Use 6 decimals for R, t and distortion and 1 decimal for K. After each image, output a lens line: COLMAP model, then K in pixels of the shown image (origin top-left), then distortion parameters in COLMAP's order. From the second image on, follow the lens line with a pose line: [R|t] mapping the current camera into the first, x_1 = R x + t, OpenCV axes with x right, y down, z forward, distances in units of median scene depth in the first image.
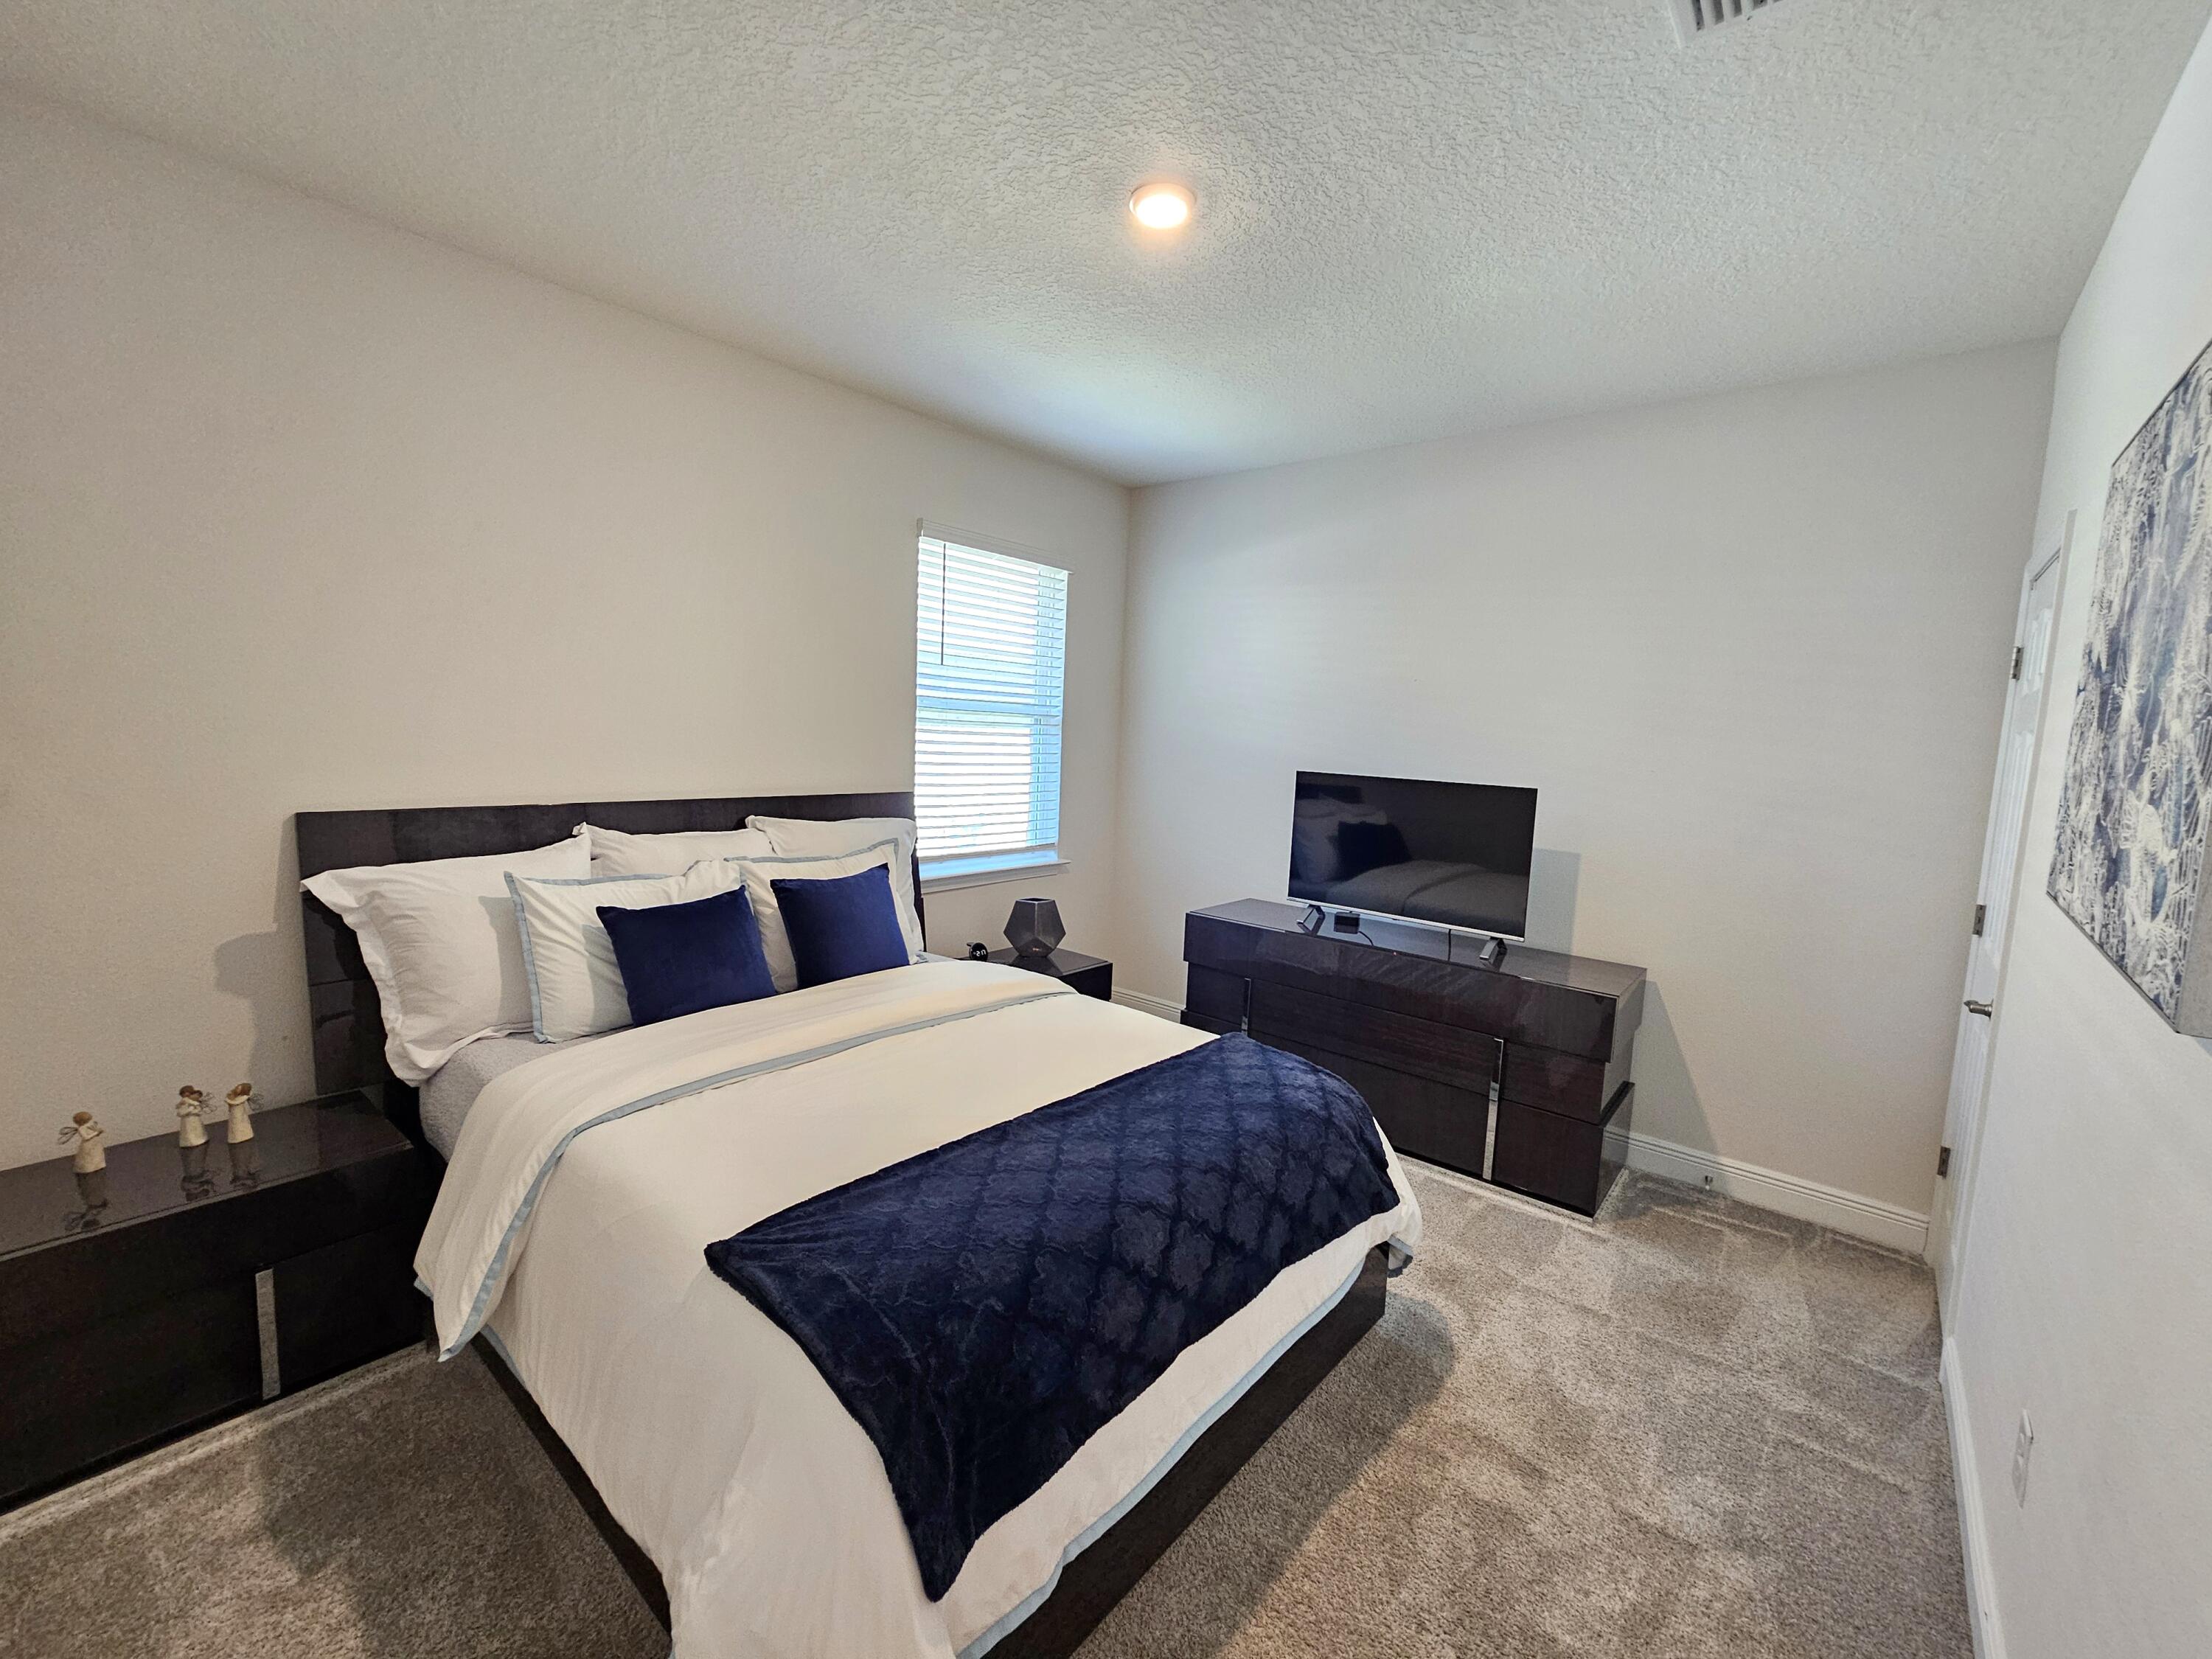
lens RADIAL K [[906.1, 0, 1104.5], [0, 906.1, 828.0], [0, 0, 1]] dist [-0.001368, 0.000255]
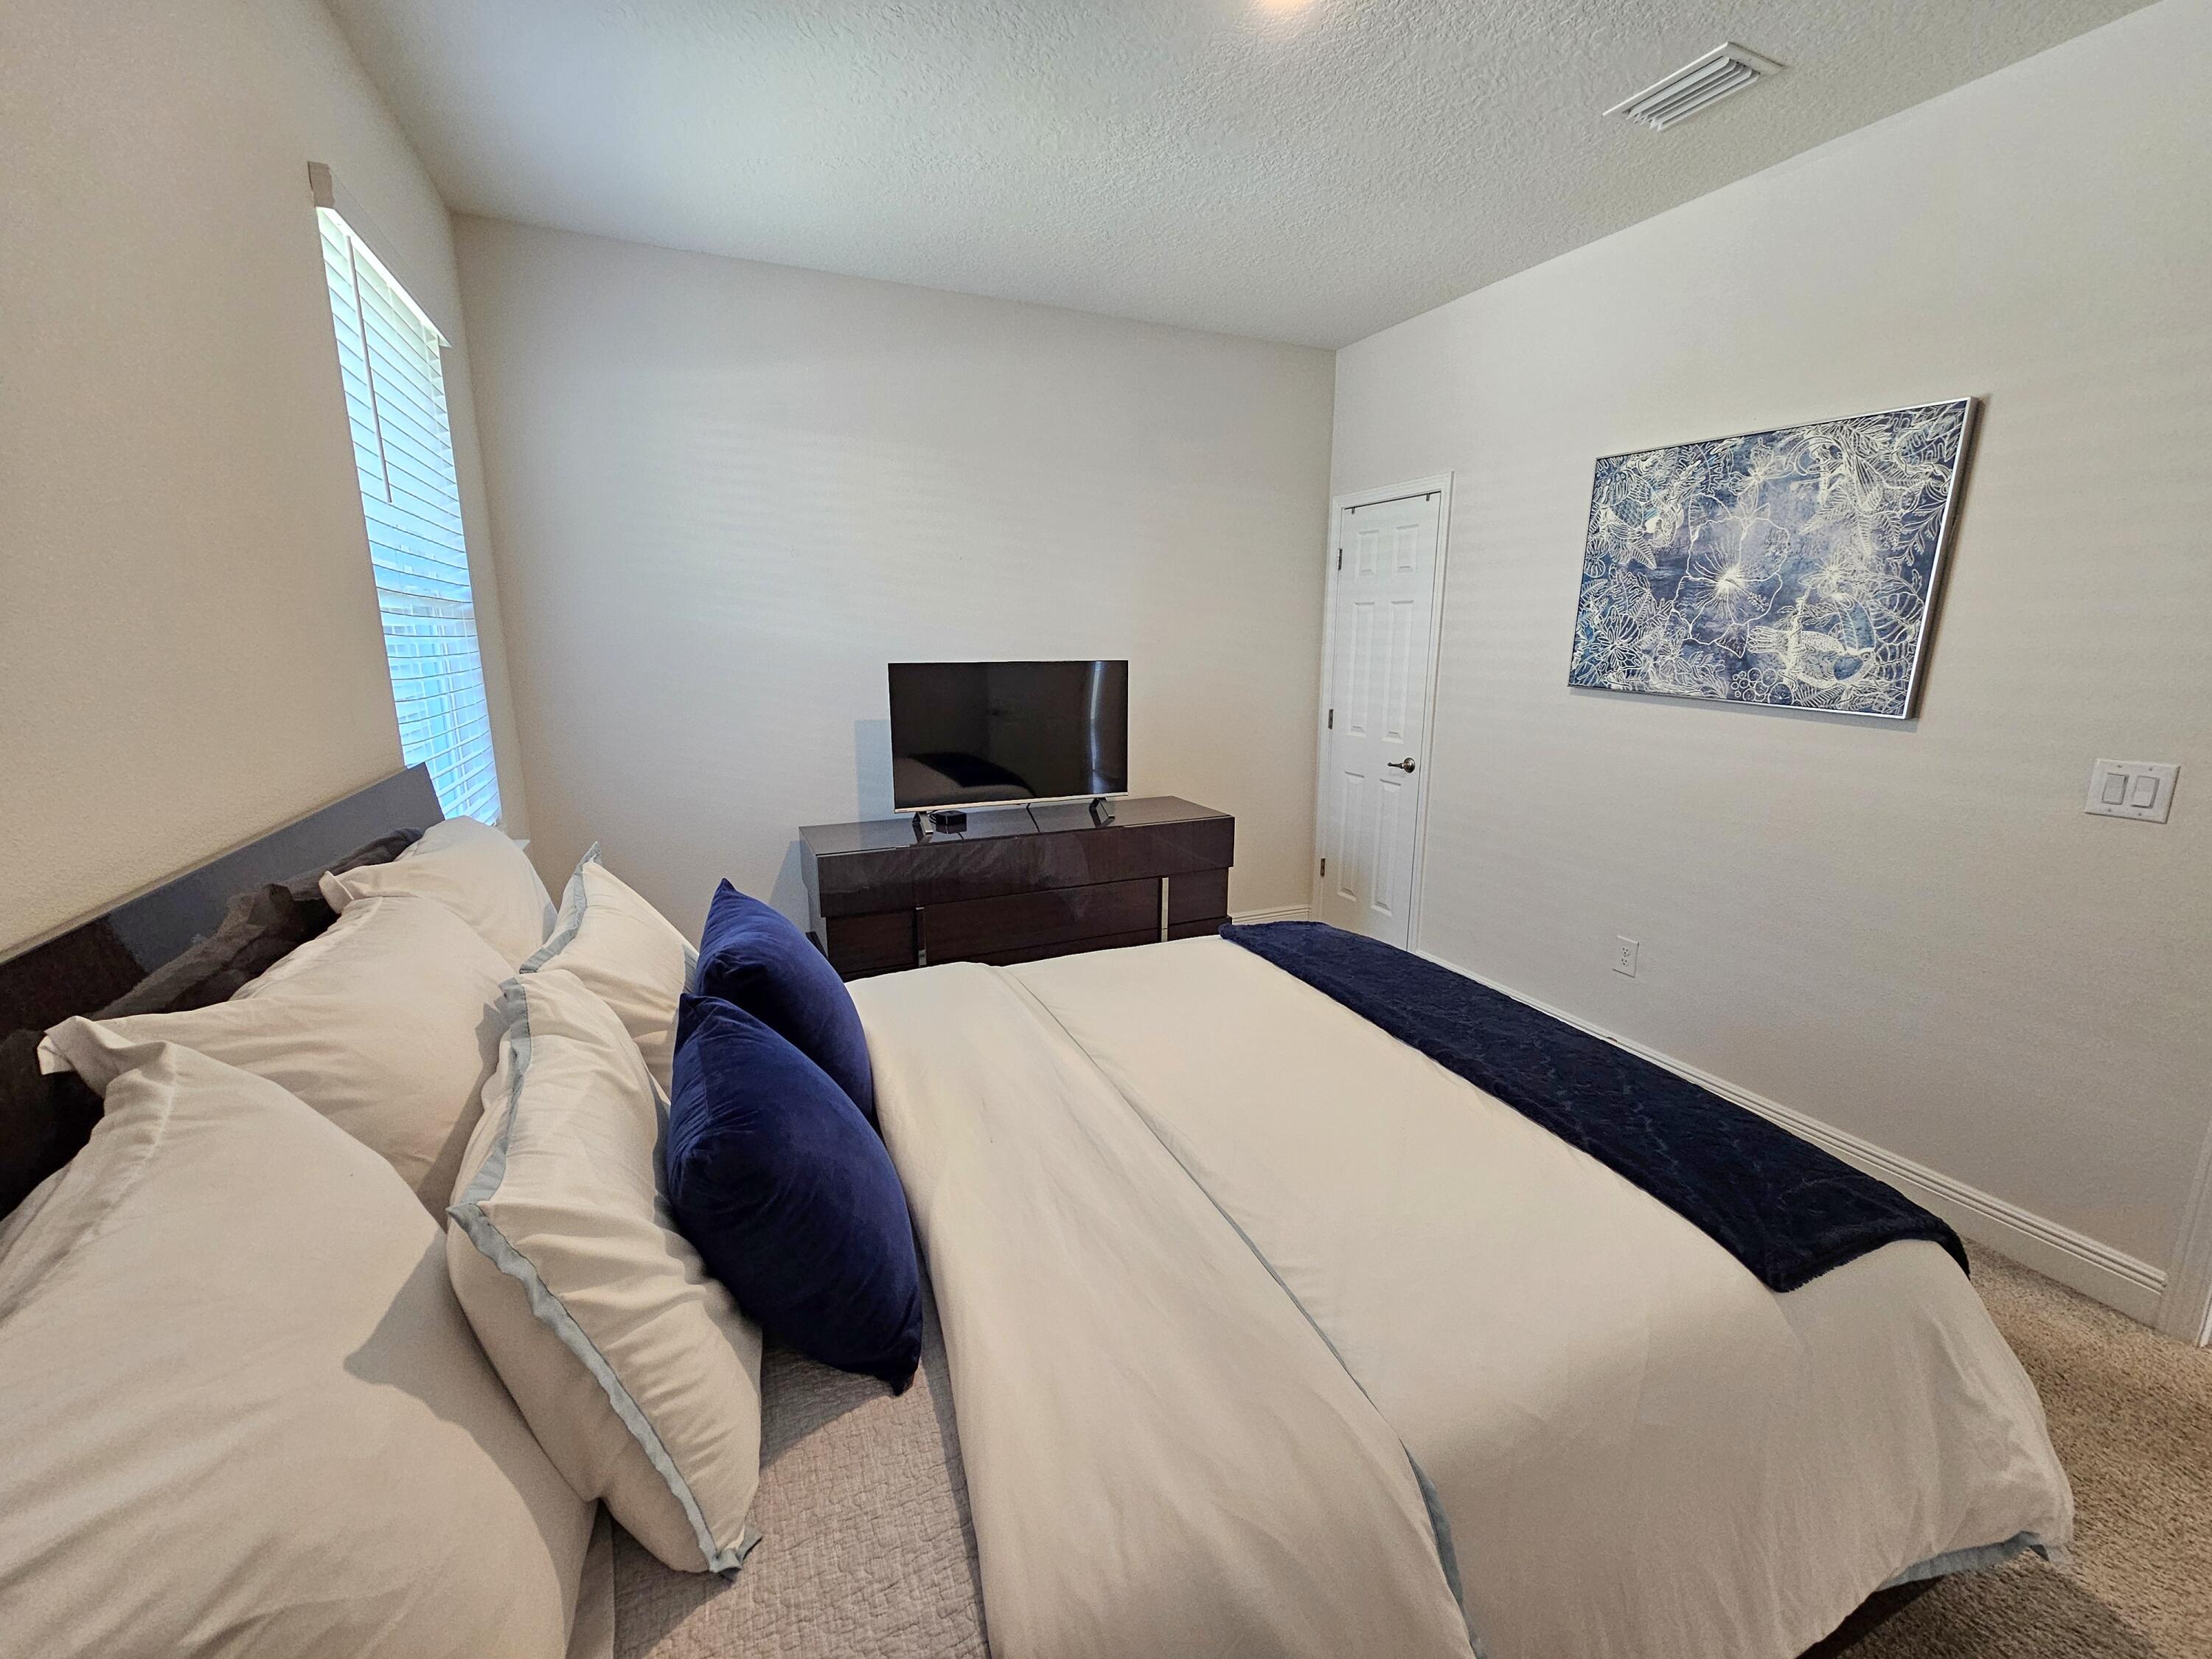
lens RADIAL K [[906.1, 0, 1107.8], [0, 906.1, 829.6], [0, 0, 1]] dist [-0.001368, 0.000255]
pose [[0.438057, -0.234737, 0.867758, -0.498439], [0.121323, 0.971911, 0.201665, -0.060499], [-0.890723, 0.016938, 0.454232, 0.442085]]
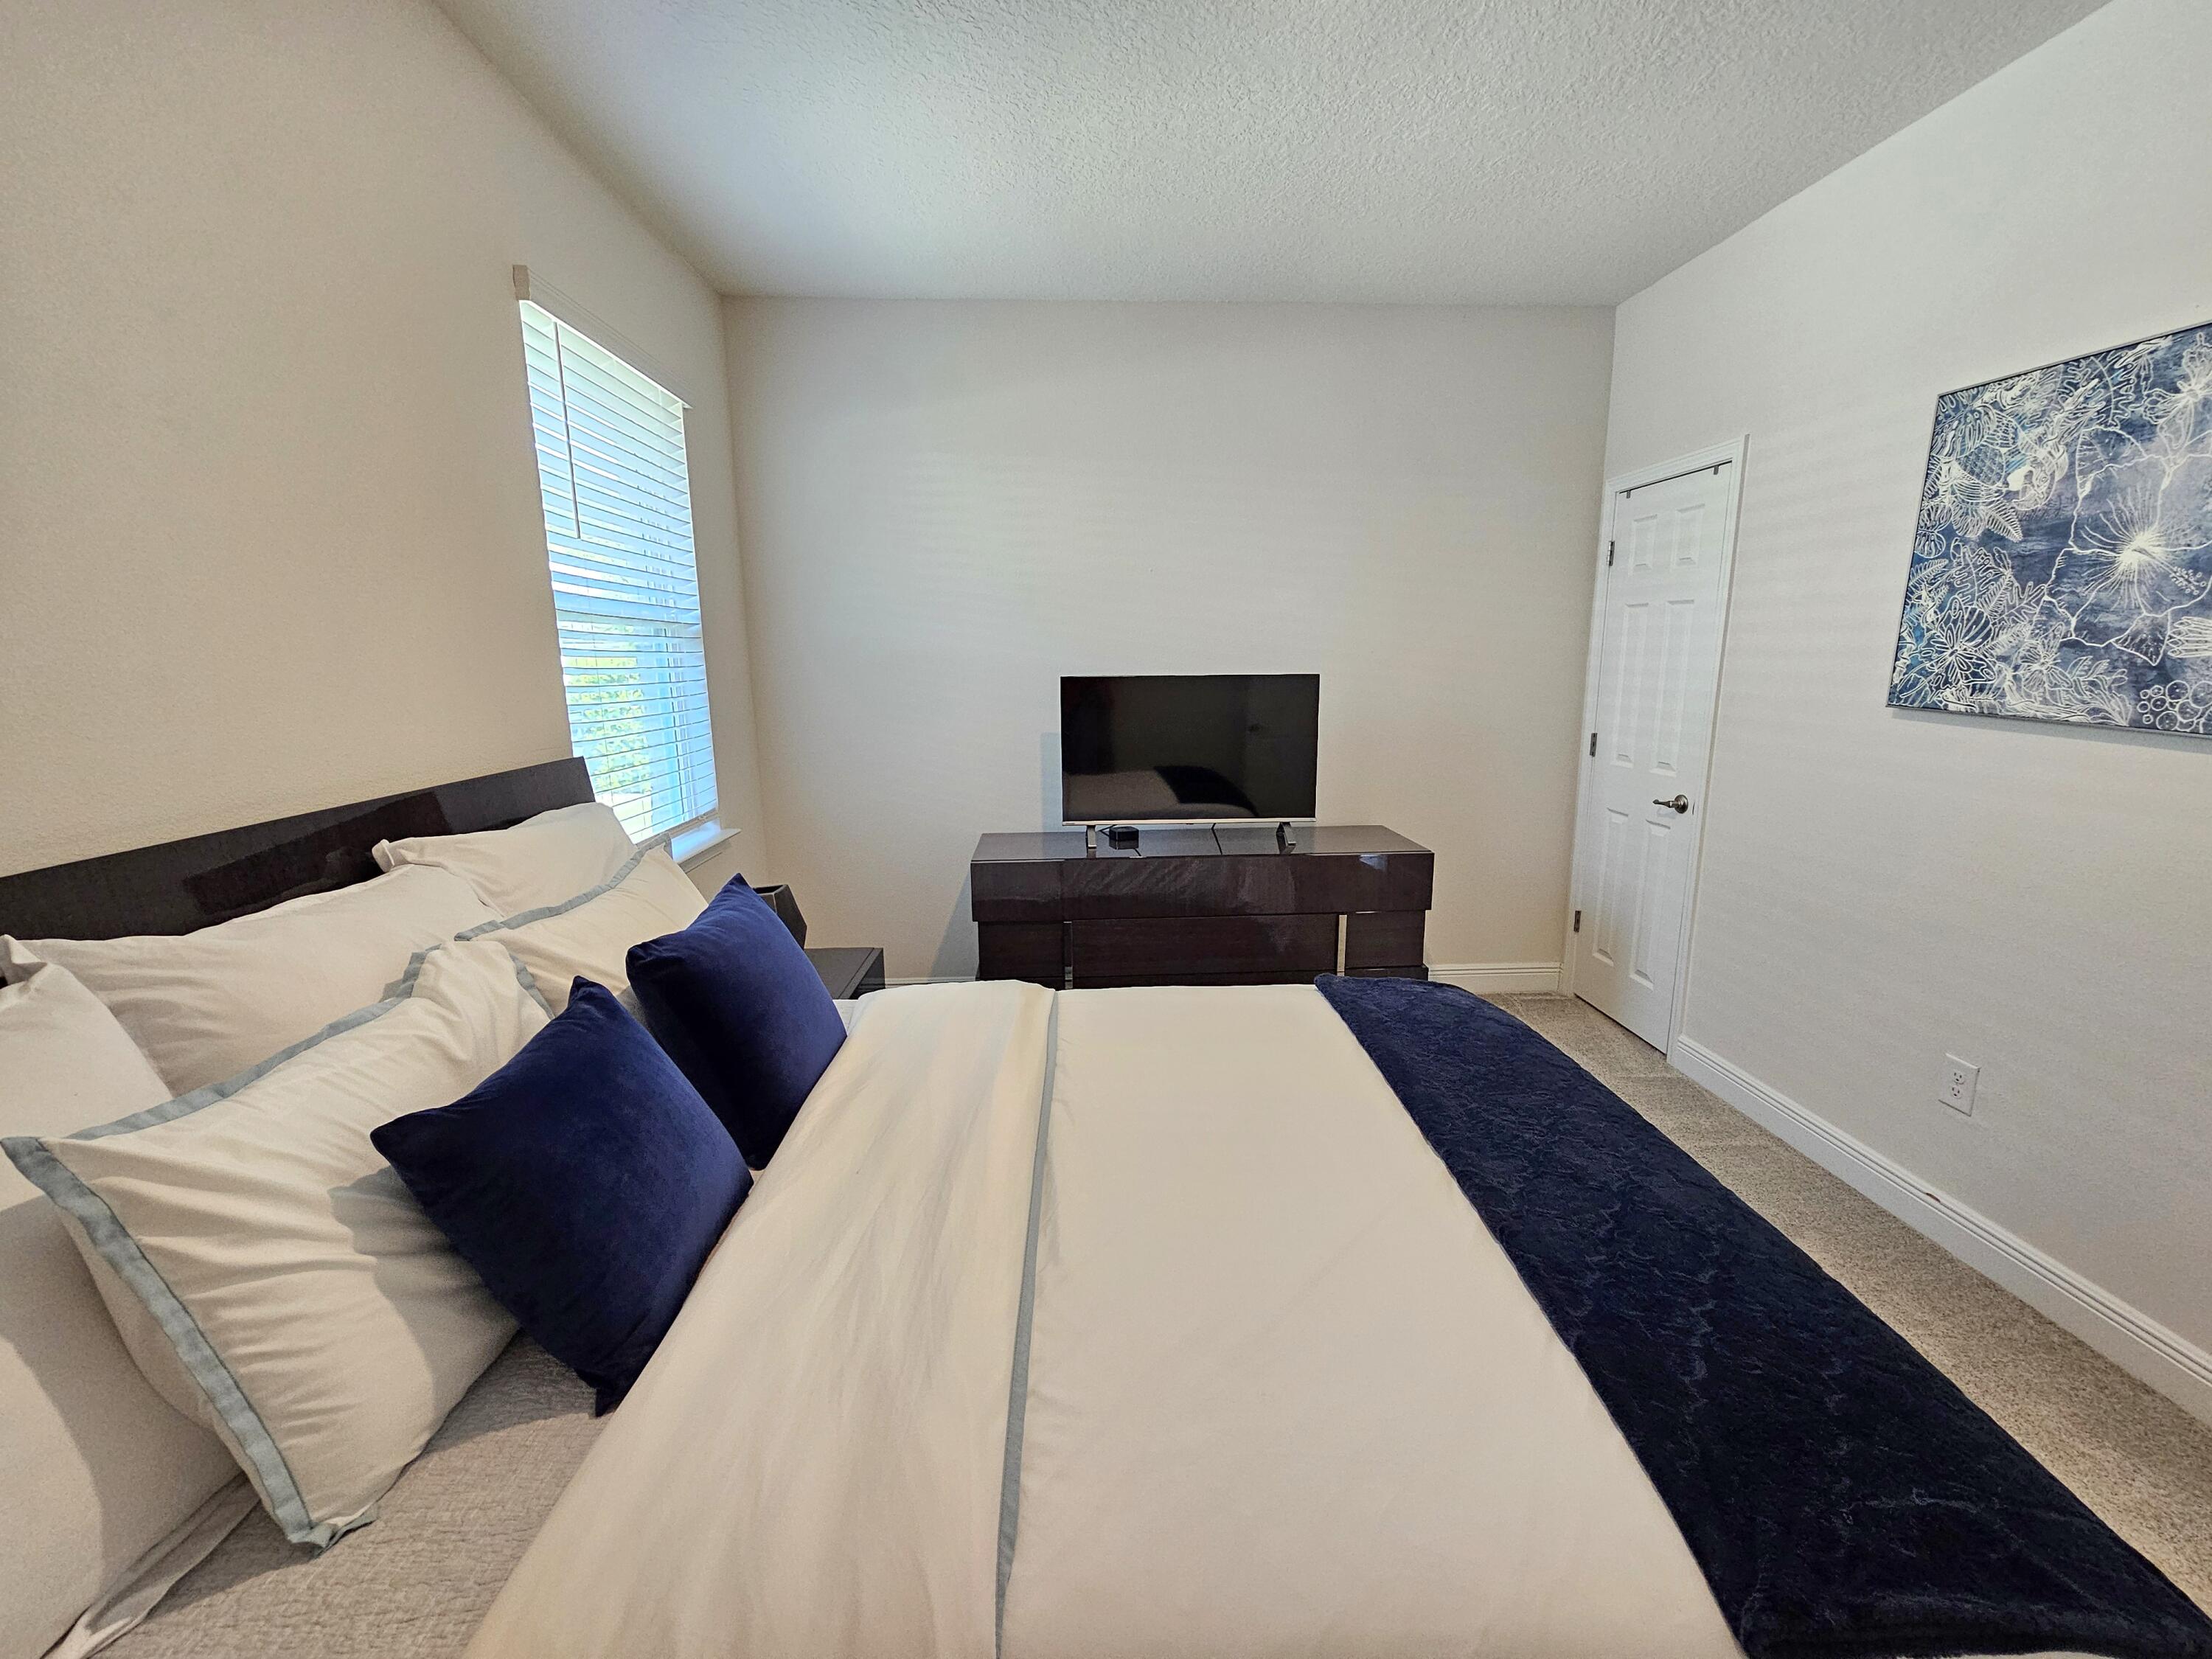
lens RADIAL K [[906.1, 0, 1107.6], [0, 906.1, 828.2], [0, 0, 1]] dist [-0.001368, 0.000255]
pose [[0.734176, -0.178972, 0.654946, -0.361708], [0.119210, 0.983627, 0.135157, -0.033694], [-0.668412, -0.021153, 0.743491, 0.333862]]
